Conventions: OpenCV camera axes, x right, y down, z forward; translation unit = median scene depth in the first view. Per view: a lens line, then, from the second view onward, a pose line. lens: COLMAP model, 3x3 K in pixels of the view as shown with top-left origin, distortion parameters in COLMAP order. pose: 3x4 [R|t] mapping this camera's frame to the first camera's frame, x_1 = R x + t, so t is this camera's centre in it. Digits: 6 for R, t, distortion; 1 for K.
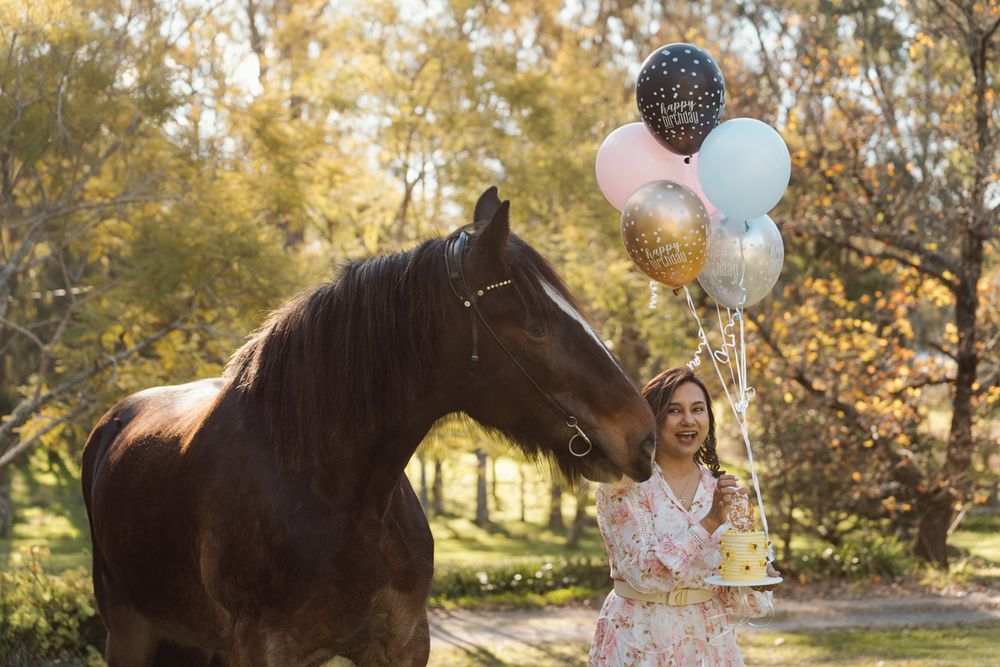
lens RADIAL K [[1948.6, 0, 500.0], [0, 1948.6, 333.5], [0, 0, 1]] dist [-0.196256, 0.103492]
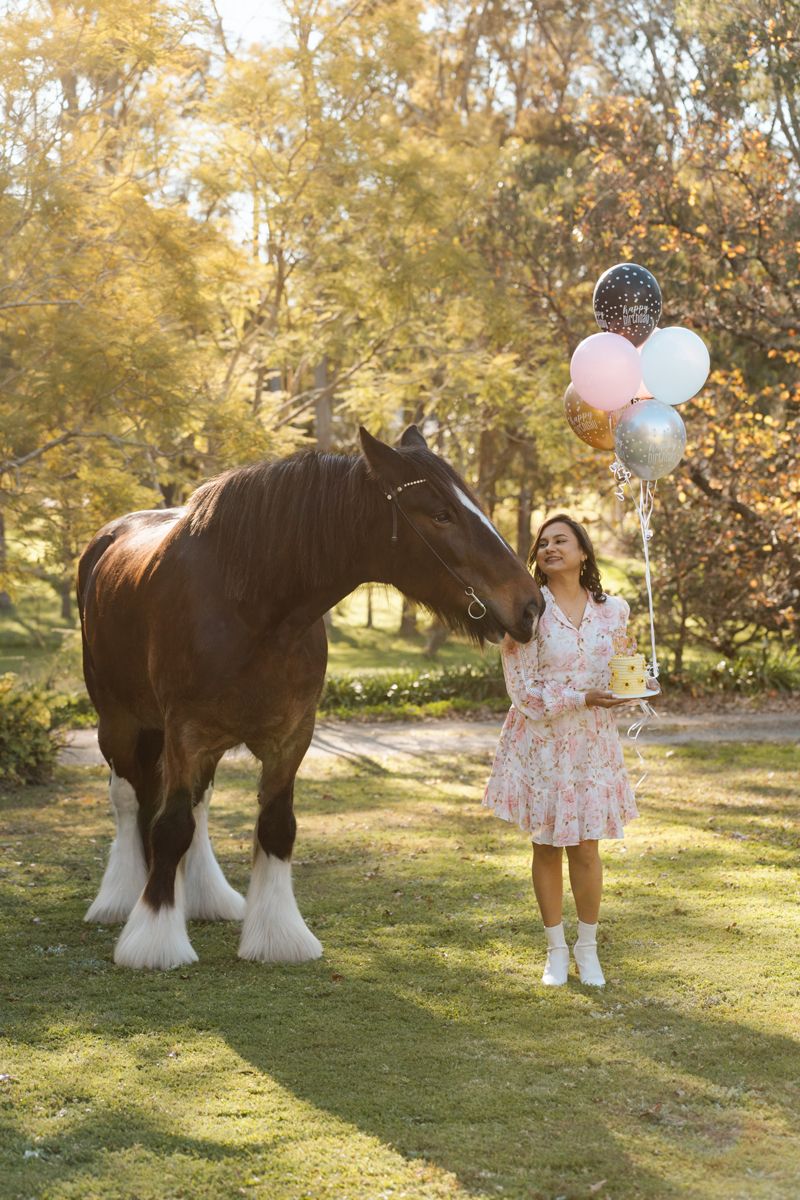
lens RADIAL K [[2338.4, 0, 400.0], [0, 2338.4, 600.0], [0, 0, 1]] dist [-0.196256, 0.103492]
pose [[0.999573, 0.008259, 0.028027, -0.017986], [-0.010601, 0.996371, 0.084451, -0.011560], [-0.027228, -0.084712, 0.996033, -0.115992]]
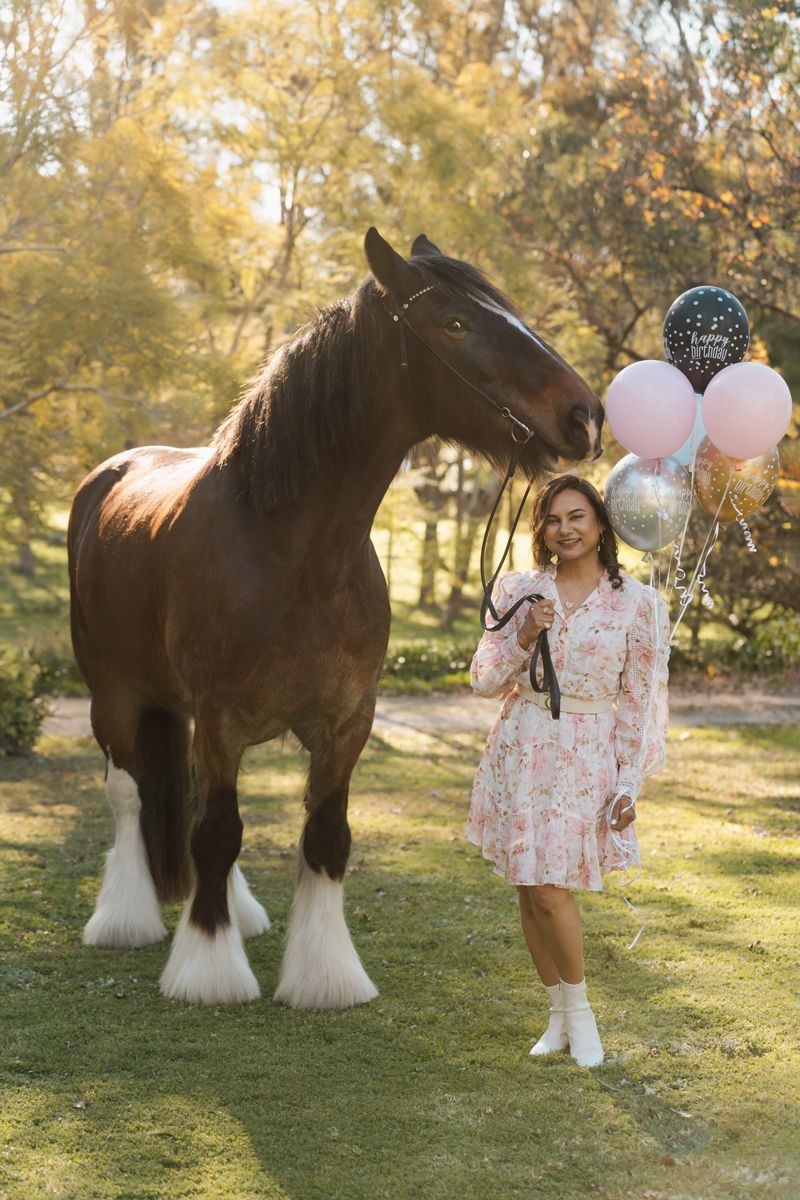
lens RADIAL K [[2281.1, 0, 396.0], [0, 2281.1, 599.3], [0, 0, 1]] dist [-0.215766, 0.220614]
pose [[0.999508, 0.026325, 0.017061, -0.011135], [-0.027843, 0.995007, 0.095842, -0.005775], [-0.014453, -0.096270, 0.995250, -0.062275]]
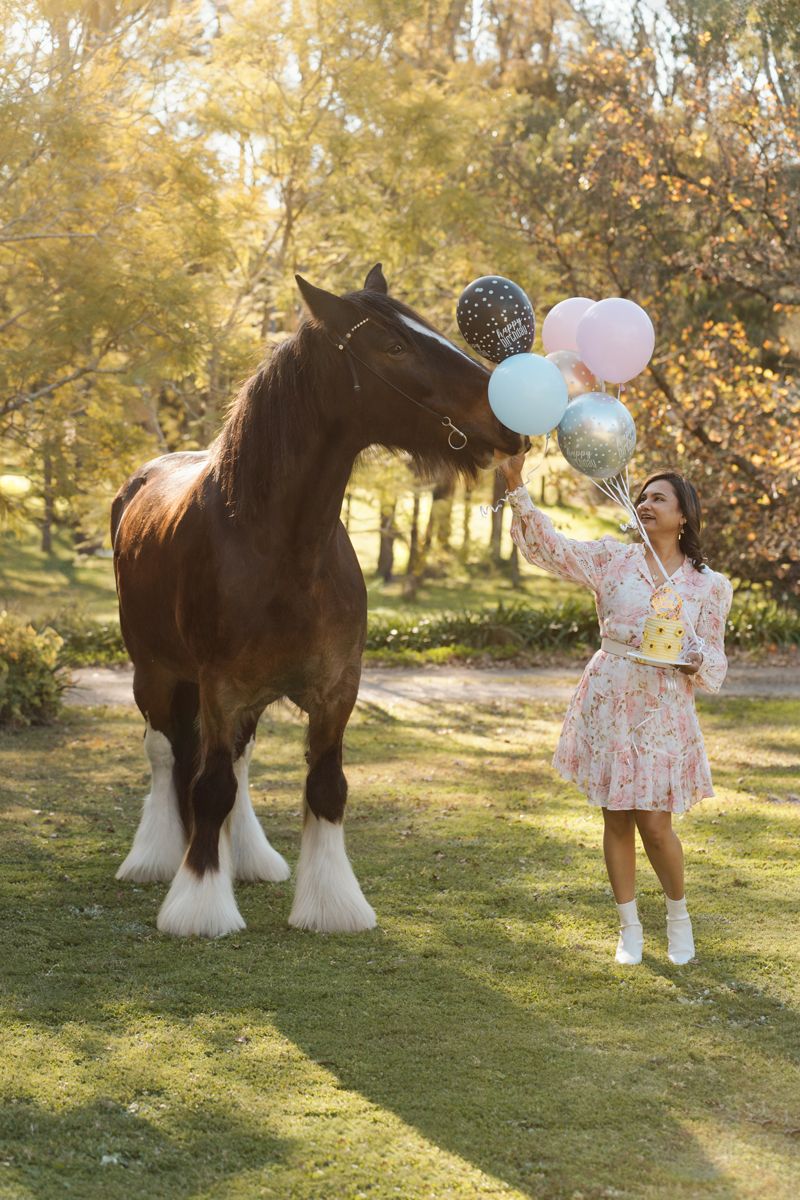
lens RADIAL K [[2291.7, 0, 400.0], [0, 2291.7, 600.0], [0, 0, 1]] dist [-0.183697, -0.060516]
pose [[0.998645, 0.030851, 0.041901, -0.031118], [-0.035281, 0.993364, 0.109465, -0.010623], [-0.038245, -0.110795, 0.993107, -0.091050]]
